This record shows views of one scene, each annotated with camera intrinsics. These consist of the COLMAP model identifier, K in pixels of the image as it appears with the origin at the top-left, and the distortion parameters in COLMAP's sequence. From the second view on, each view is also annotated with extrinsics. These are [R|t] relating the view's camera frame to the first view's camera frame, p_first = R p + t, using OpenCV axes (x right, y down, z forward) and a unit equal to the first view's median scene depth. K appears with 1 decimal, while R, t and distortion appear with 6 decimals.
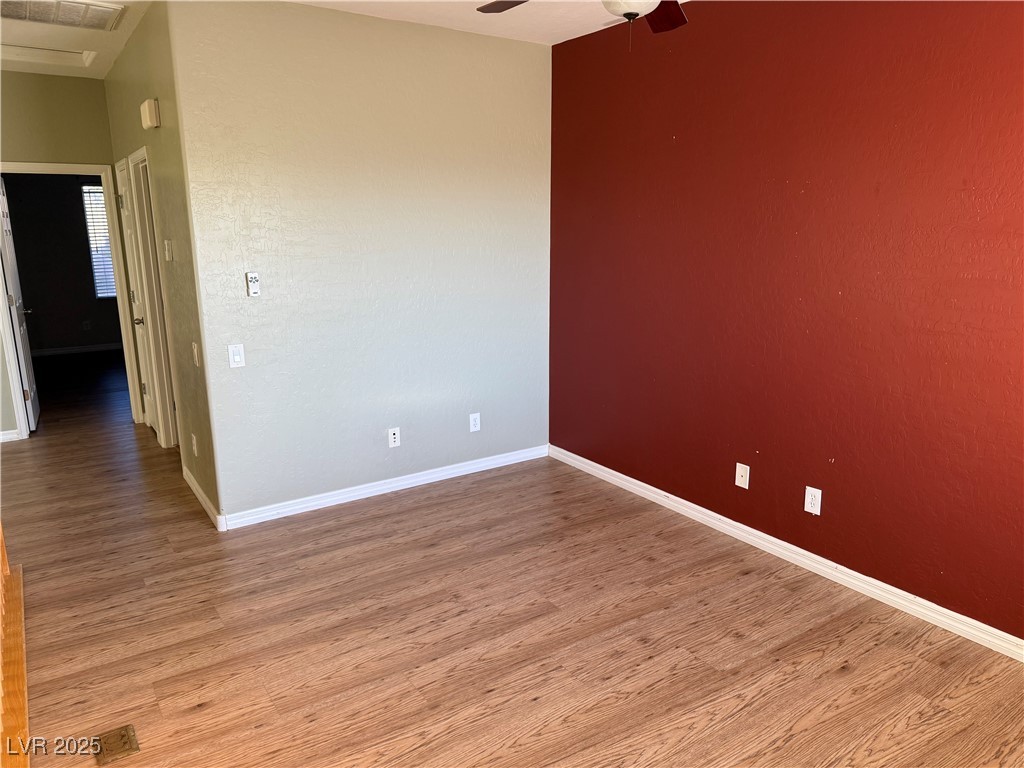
lens RADIAL K [[721.6, 0, 511.7], [0, 721.6, 390.3], [0, 0, 1]] dist [0.052403, -0.068526]
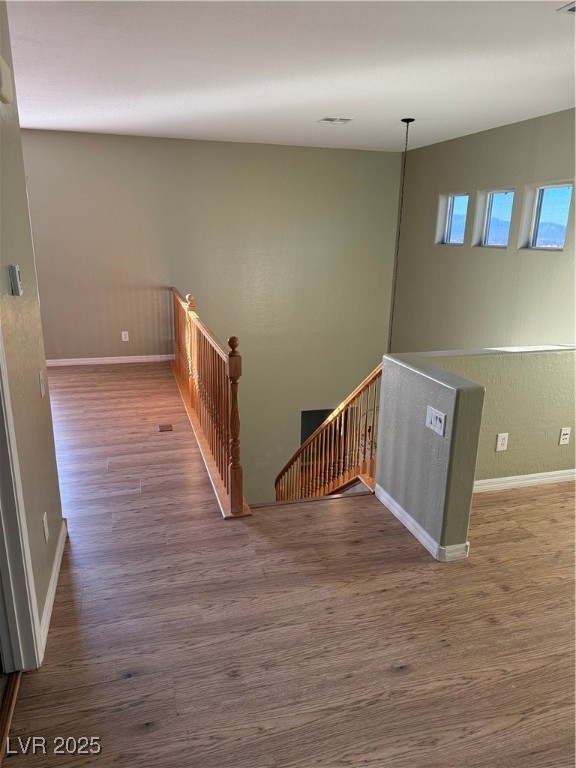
lens RADIAL K [[541.2, 0, 286.5], [0, 541.2, 383.6], [0, 0, 1]] dist [0.052403, -0.068526]
pose [[-0.952809, -0.091874, 0.289333, -1.052318], [0.058616, 0.879487, 0.472300, -0.400465], [-0.297857, 0.466972, -0.832598, 1.683848]]
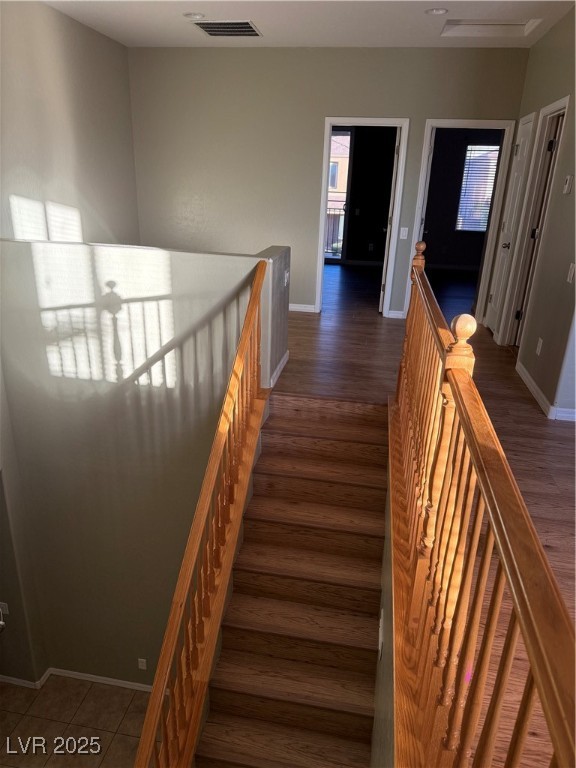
lens RADIAL K [[541.2, 0, 284.6], [0, 541.2, 386.5], [0, 0, 1]] dist [0.052403, -0.068526]
pose [[0.723267, 0.277388, -0.632409, -0.176290], [-0.198220, 0.960634, 0.194657, 0.056774], [0.661509, -0.015432, 0.749779, 0.005651]]
